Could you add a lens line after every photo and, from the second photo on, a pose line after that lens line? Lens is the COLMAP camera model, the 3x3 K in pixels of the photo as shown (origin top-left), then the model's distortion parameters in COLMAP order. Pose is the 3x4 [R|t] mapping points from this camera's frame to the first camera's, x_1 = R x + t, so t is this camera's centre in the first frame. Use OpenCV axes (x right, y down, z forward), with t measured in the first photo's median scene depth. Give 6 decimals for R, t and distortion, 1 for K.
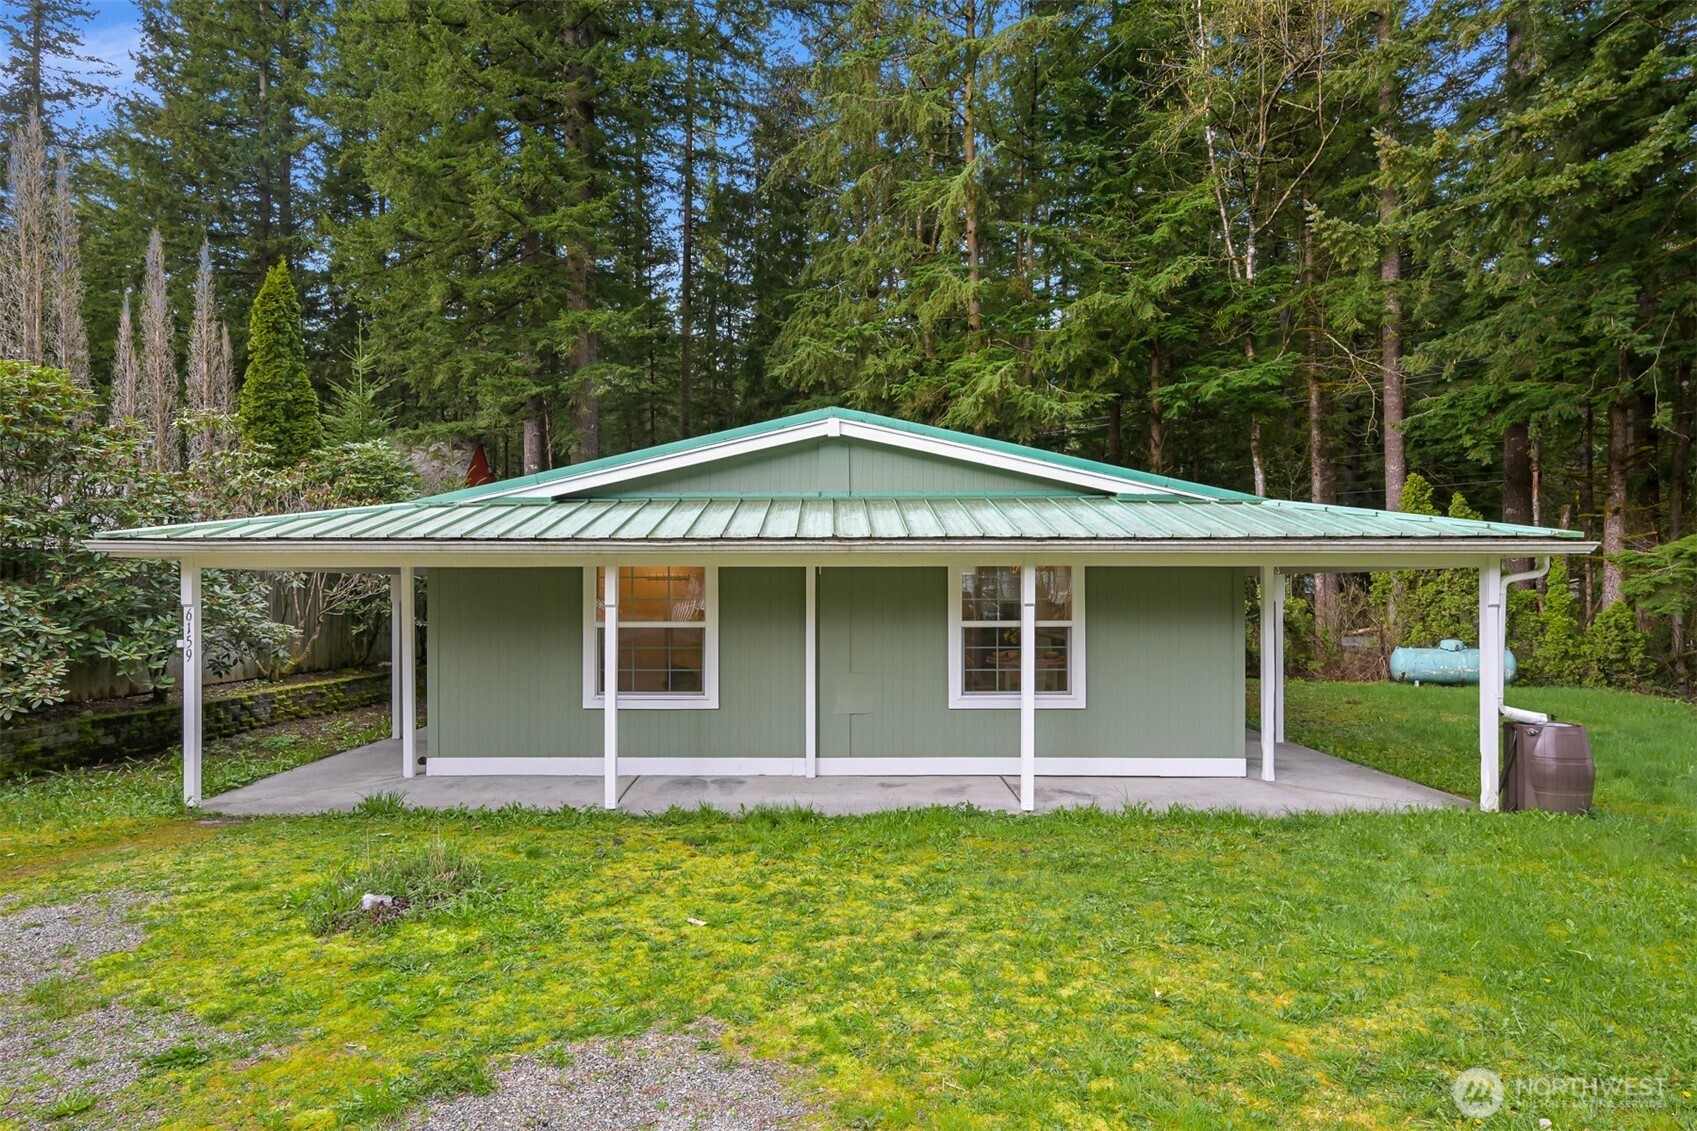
lens RADIAL K [[895.1, 0, 848.5], [0, 895.1, 594.0], [0, 0, 1]] dist [-0.001863, 0.000197]
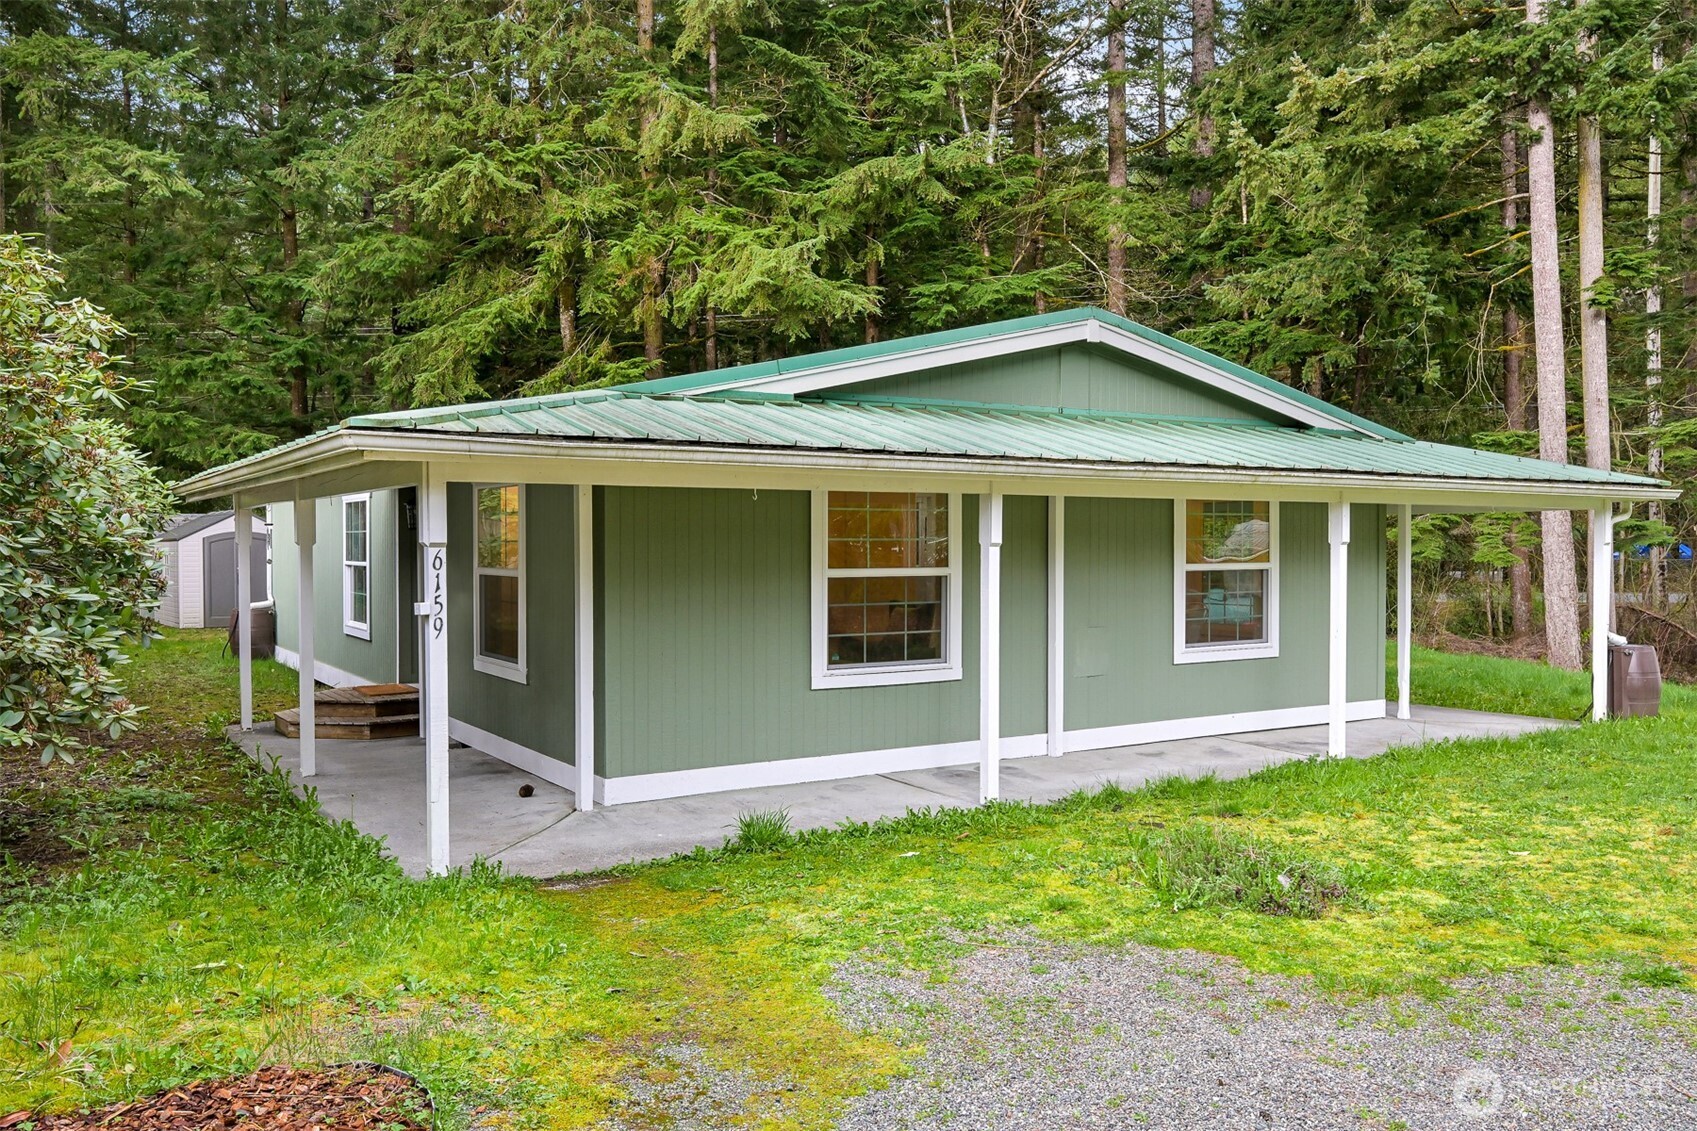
lens RADIAL K [[1314.0, 0, 848.5], [0, 1314.0, 565.5], [0, 0, 1]] dist [0.007508, 0.002912]
pose [[0.840558, -0.009081, 0.541646, -0.850264], [0.002530, 0.999914, 0.012837, 0.014388], [-0.541716, -0.009420, 0.840509, 0.096130]]
